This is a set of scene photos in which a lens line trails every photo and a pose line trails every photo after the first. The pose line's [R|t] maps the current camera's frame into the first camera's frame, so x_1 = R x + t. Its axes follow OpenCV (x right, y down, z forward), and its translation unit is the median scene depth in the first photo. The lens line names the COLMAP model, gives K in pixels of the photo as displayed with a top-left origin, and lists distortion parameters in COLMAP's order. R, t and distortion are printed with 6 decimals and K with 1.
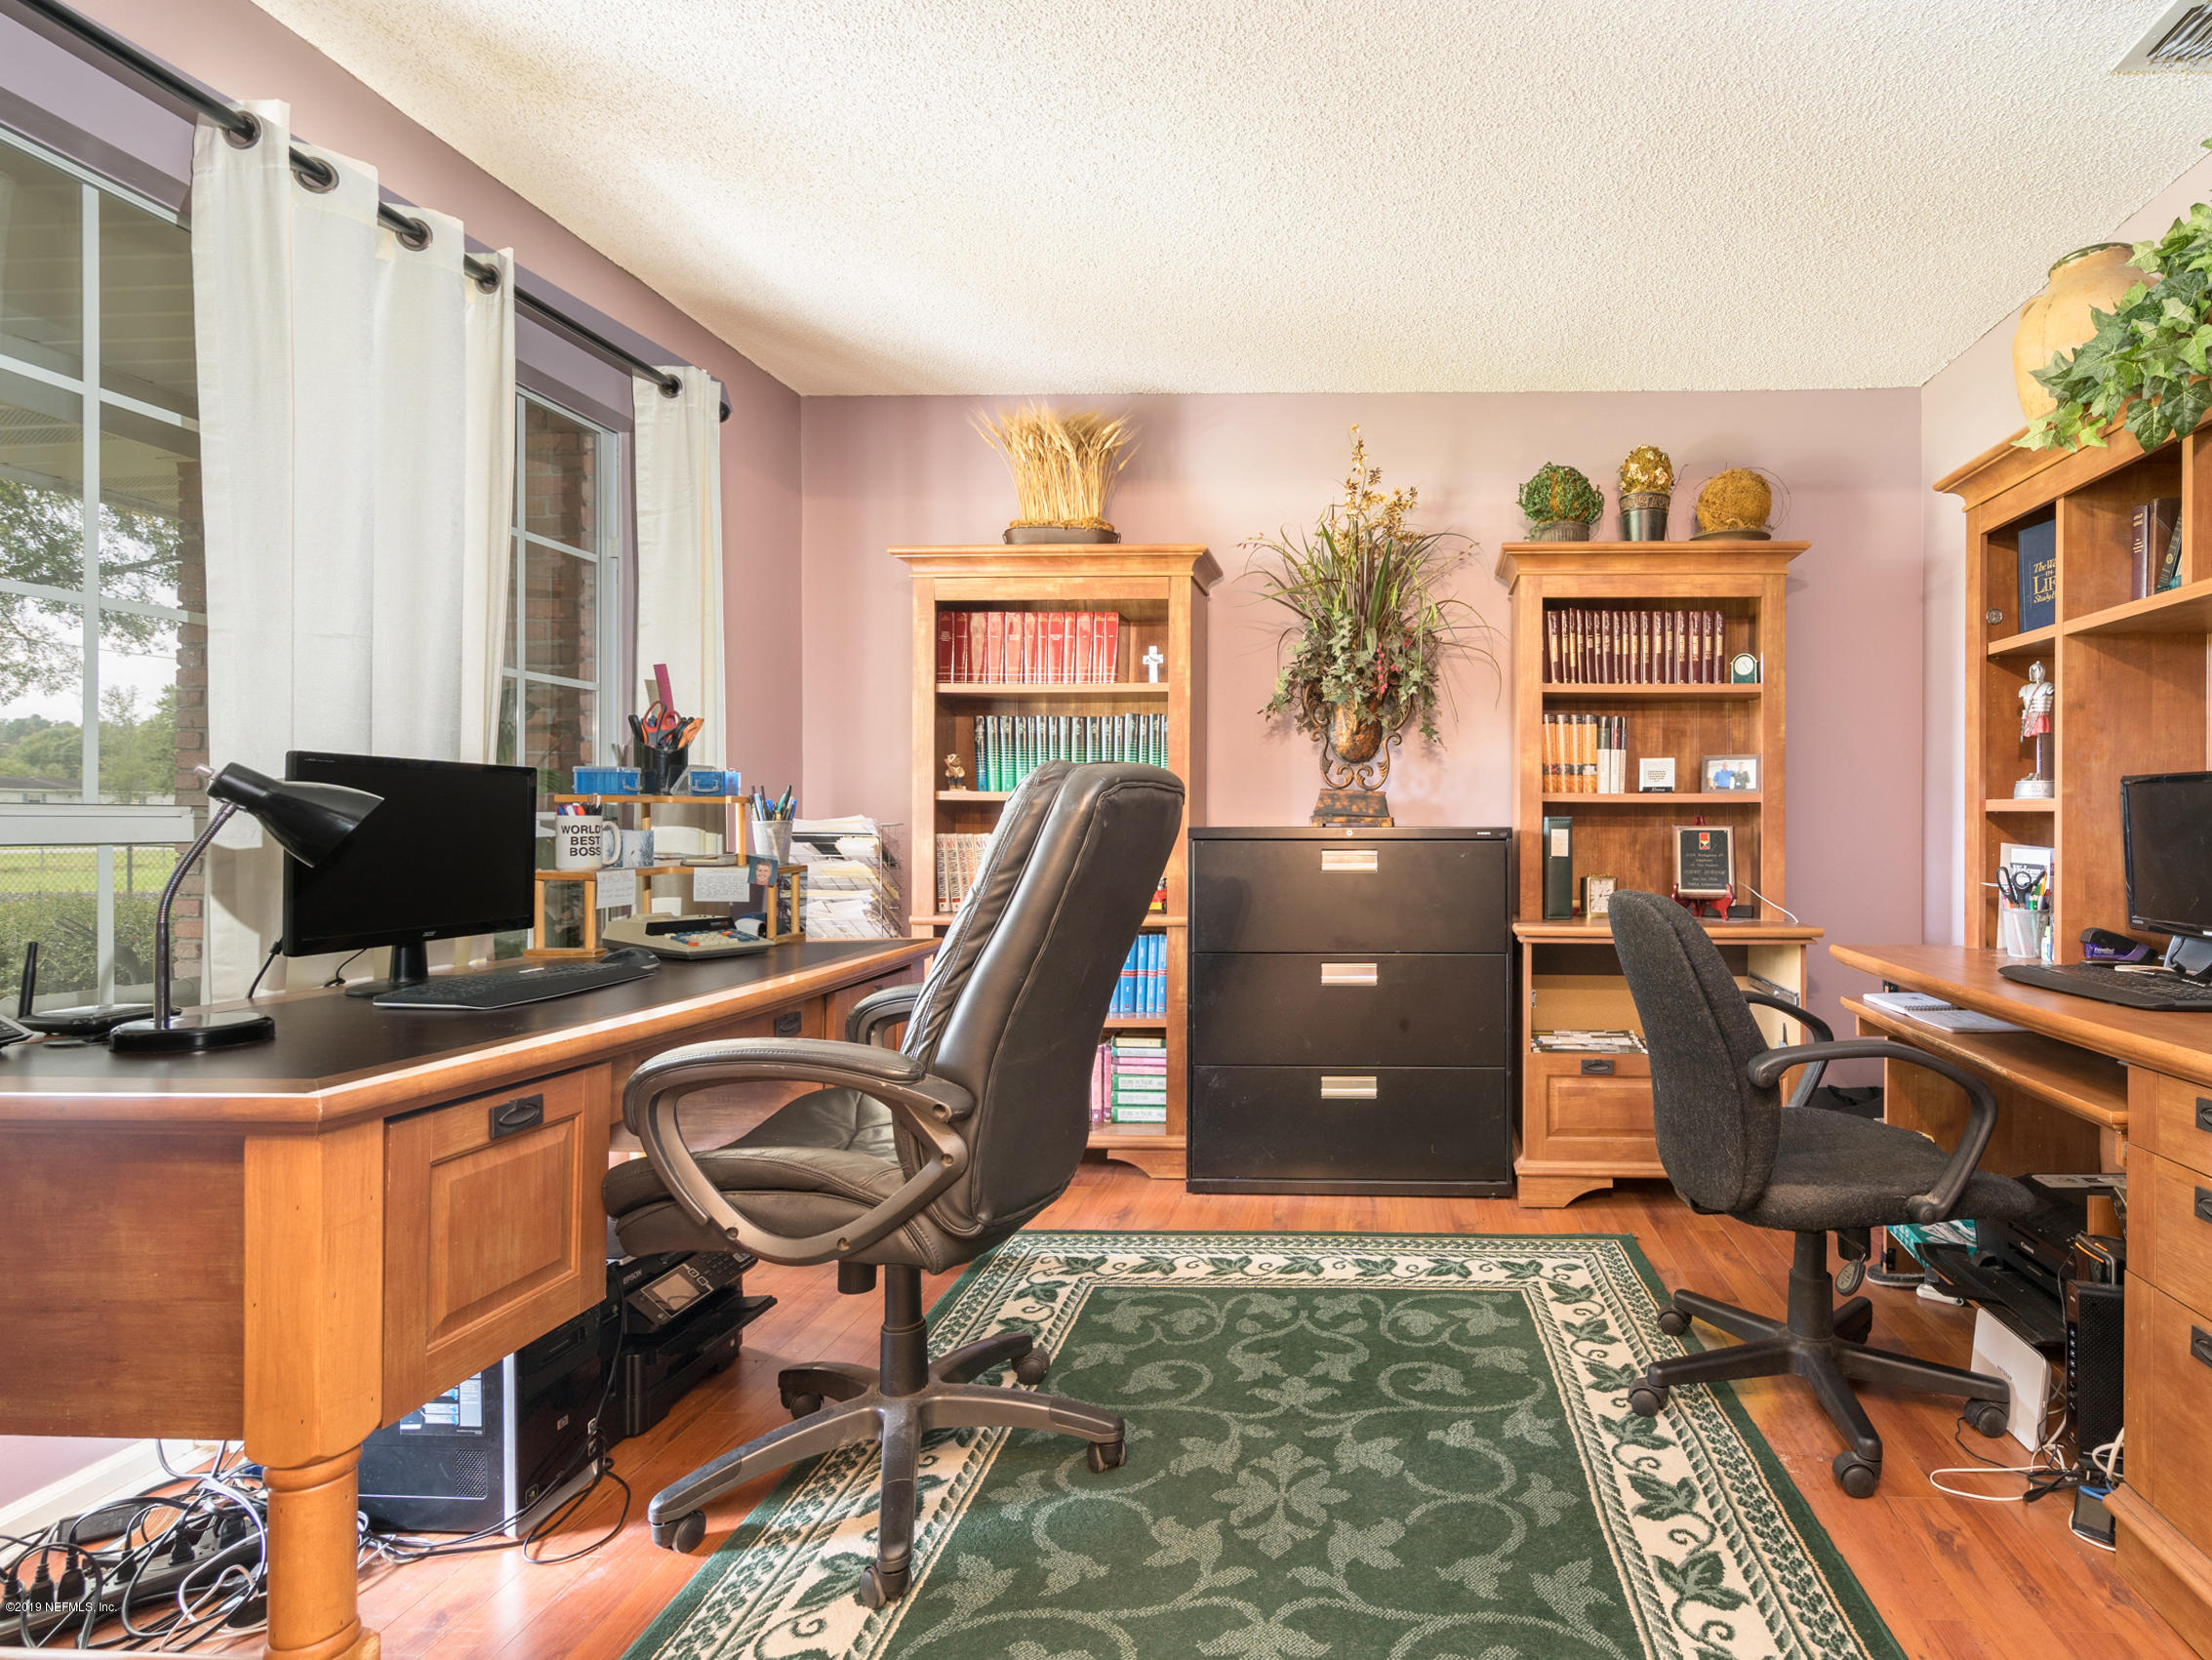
lens RADIAL K [[1138.2, 0, 1094.5], [0, 1138.2, 825.5], [0, 0, 1]] dist [0.017069, 0.000388]
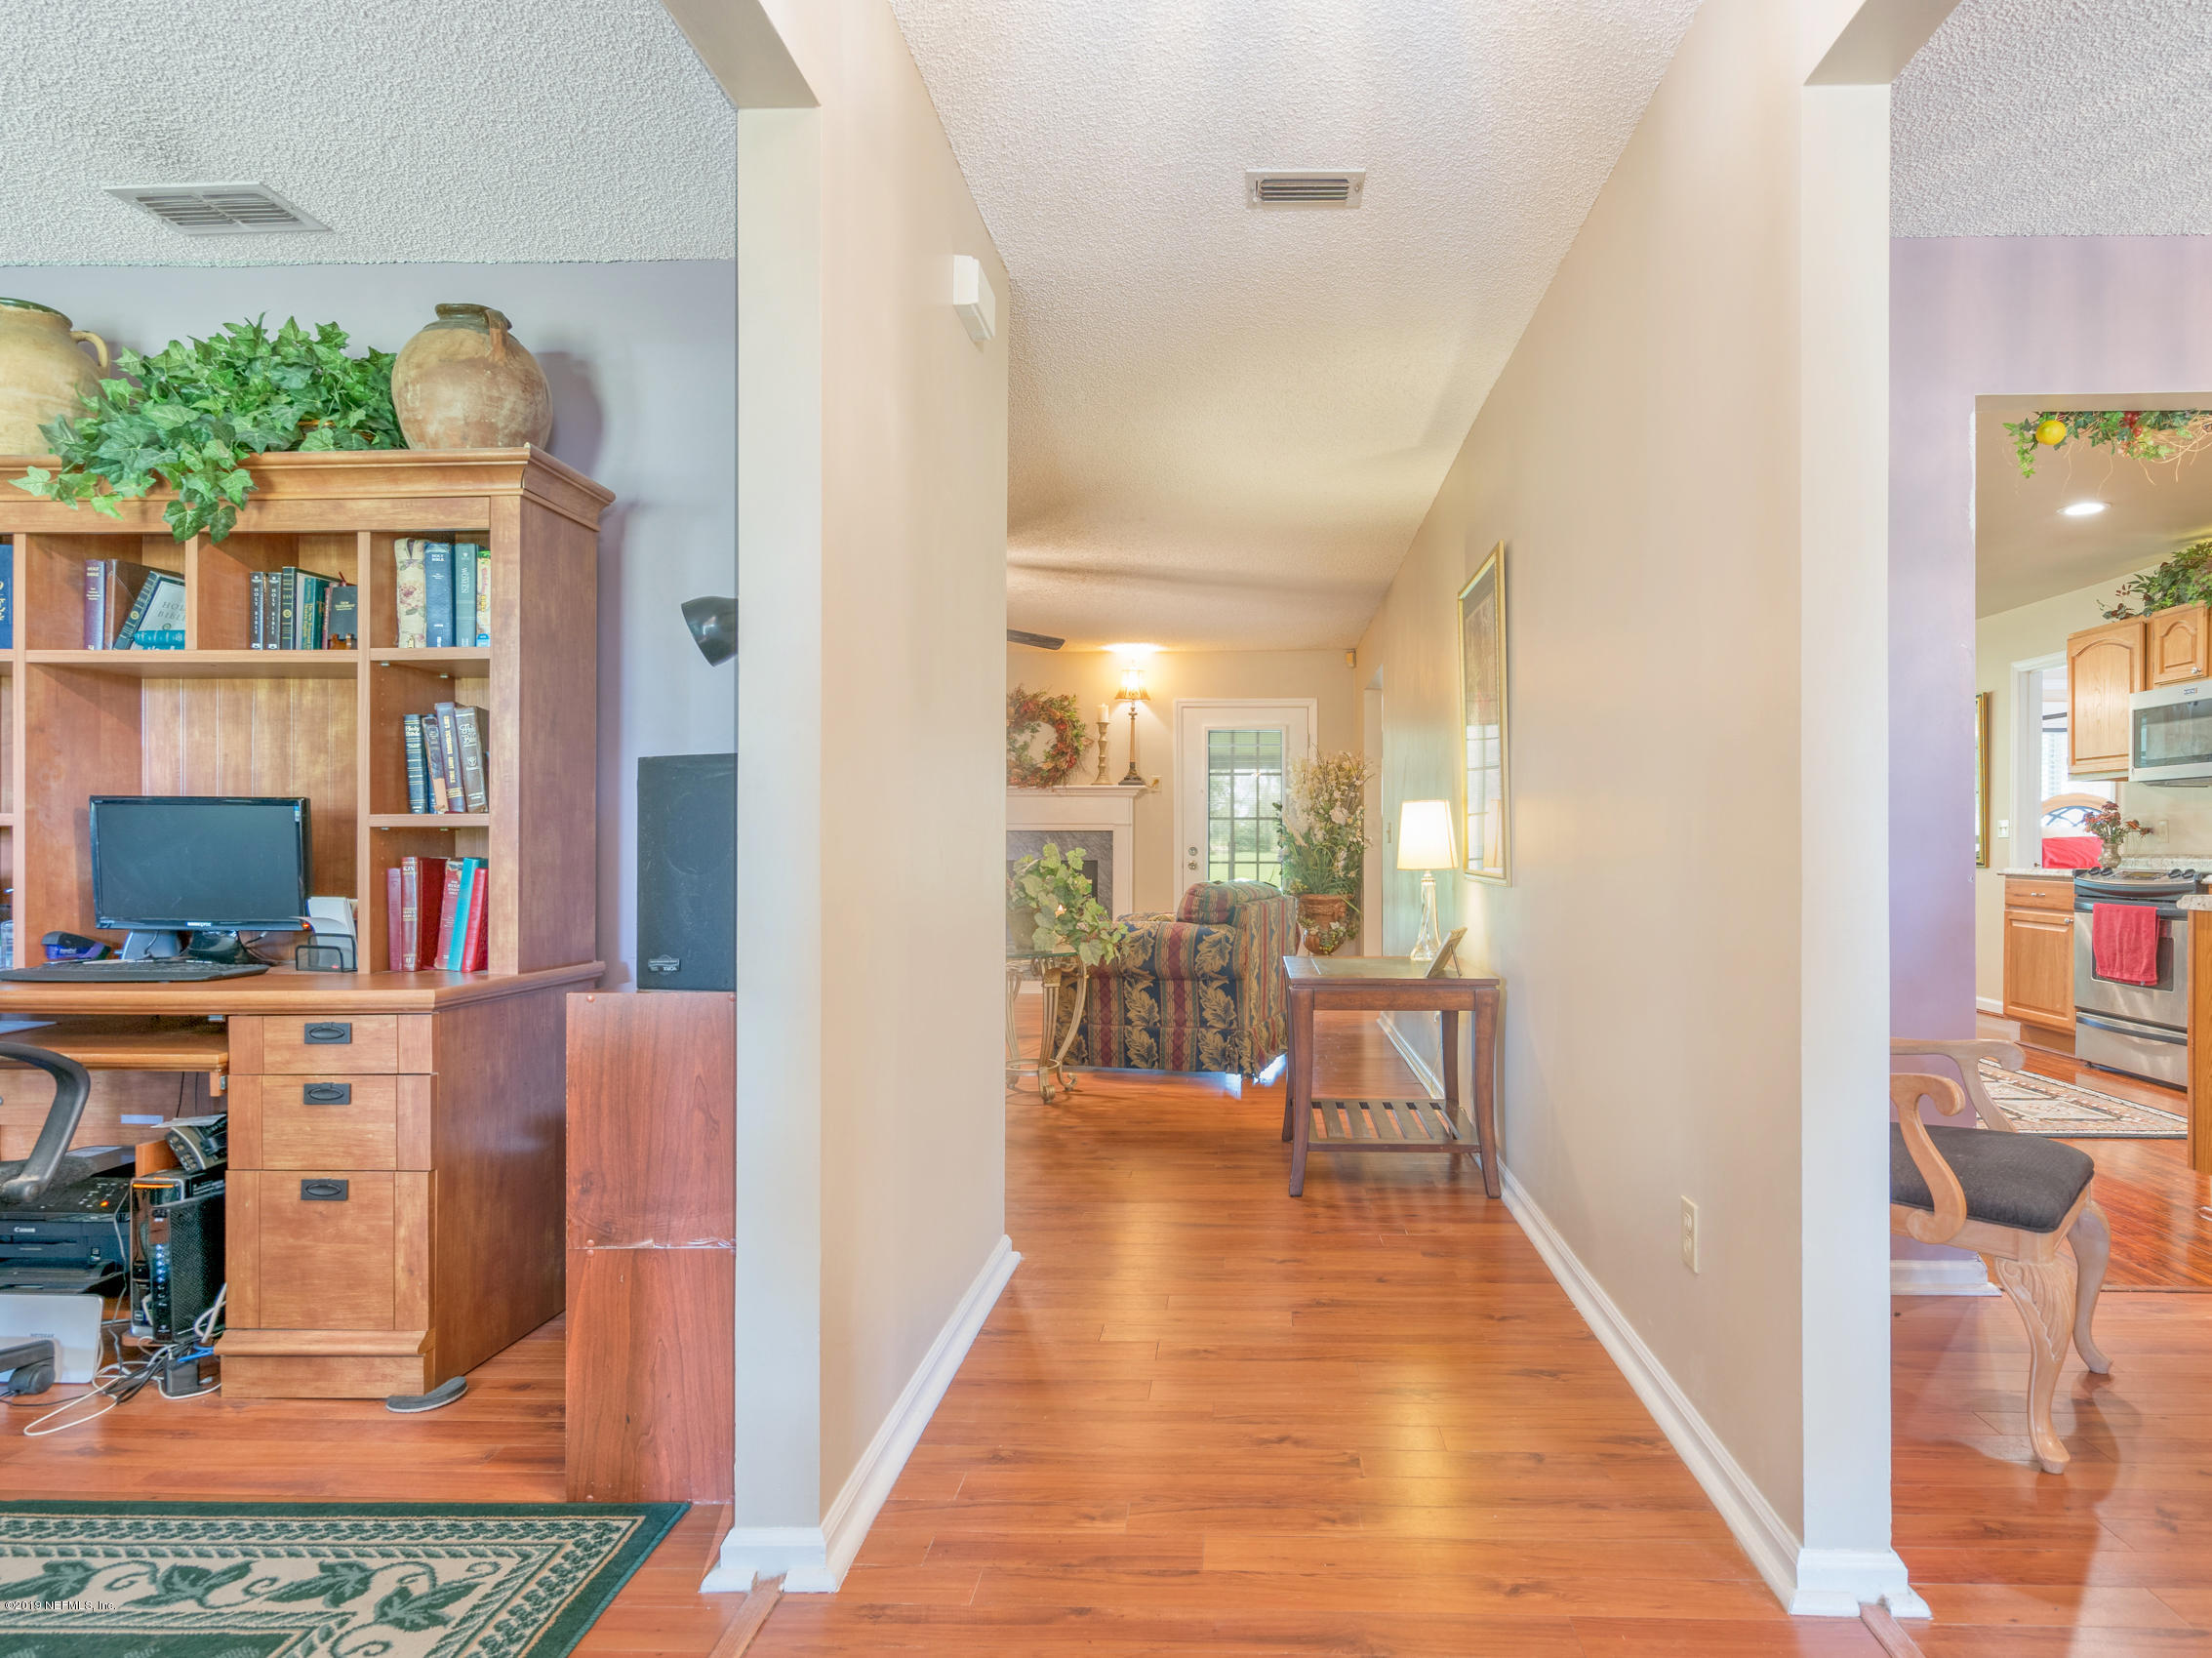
lens RADIAL K [[1095.4, 0, 1106.0], [0, 1095.4, 829.0], [0, 0, 1]] dist [0.000567, 0.000165]
pose [[0.008077, 0.007335, 0.999940, -0.168467], [0.001172, 0.999972, -0.007344, -0.000834], [-0.999967, 0.001231, 0.008068, -0.010707]]
